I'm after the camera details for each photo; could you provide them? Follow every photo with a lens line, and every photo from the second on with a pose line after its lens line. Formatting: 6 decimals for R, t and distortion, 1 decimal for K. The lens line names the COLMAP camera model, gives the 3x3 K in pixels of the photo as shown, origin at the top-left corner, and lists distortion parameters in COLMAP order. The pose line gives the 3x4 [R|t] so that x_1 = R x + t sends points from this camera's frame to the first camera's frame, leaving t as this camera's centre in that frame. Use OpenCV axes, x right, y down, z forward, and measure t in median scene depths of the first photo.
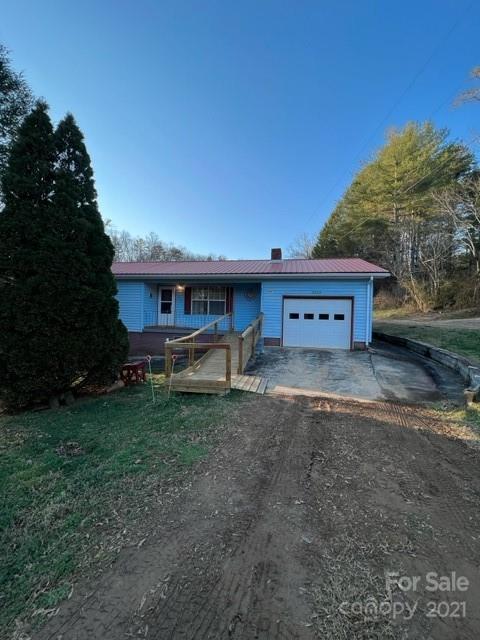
lens RADIAL K [[255.4, 0, 240.0], [0, 255.4, 320.0], [0, 0, 1]] dist [-0.000779, -0.000025]
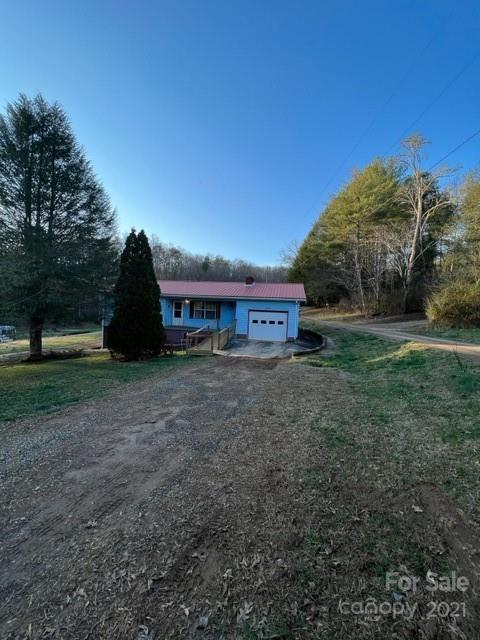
lens RADIAL K [[268.7, 0, 240.0], [0, 268.7, 320.0], [0, 0, 1]] dist [-0.001733, -0.000405]
pose [[0.999834, 0.017544, 0.004934, 0.102762], [-0.017592, 0.999797, 0.009795, -0.042131], [-0.004761, -0.009880, 0.999940, -0.793667]]
